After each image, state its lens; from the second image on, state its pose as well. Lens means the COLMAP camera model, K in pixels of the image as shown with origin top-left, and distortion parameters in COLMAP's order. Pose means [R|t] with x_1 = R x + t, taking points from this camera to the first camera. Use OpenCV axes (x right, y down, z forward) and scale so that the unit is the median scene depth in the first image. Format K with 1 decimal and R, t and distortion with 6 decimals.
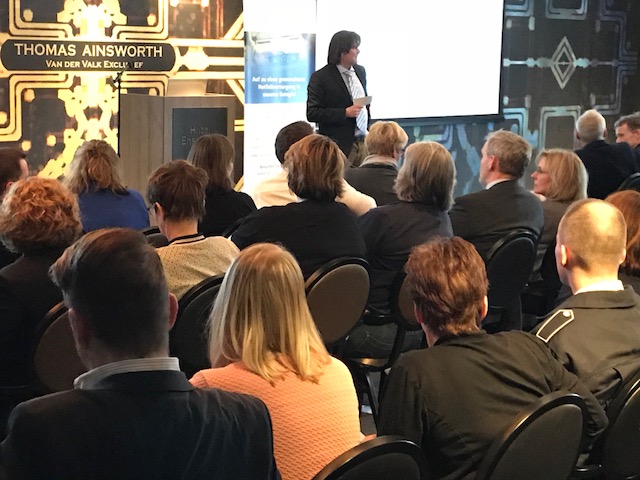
lens RADIAL K [[1373.3, 0, 318.1], [0, 1373.3, 236.7], [0, 0, 1]] dist [0.157280, 0.000000]
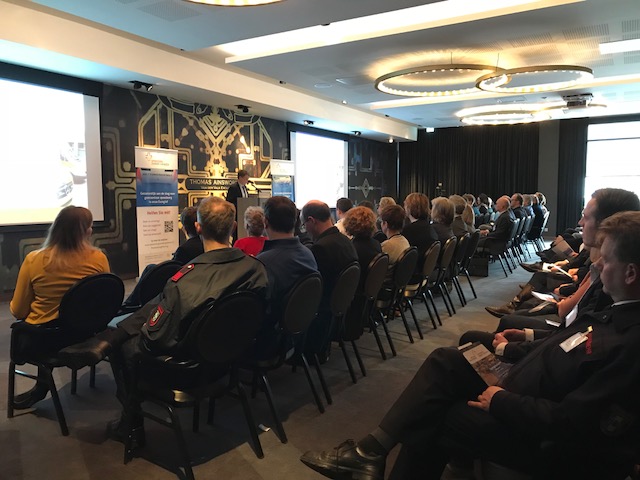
lens RADIAL K [[519.2, 0, 314.1], [0, 519.2, 240.0], [0, 0, 1]] dist [0.026232, -0.033829]
pose [[0.978900, -0.045159, 0.199286, -0.169185], [0.054878, 0.997545, -0.043512, 0.016129], [-0.196832, 0.053530, 0.978975, 0.062073]]
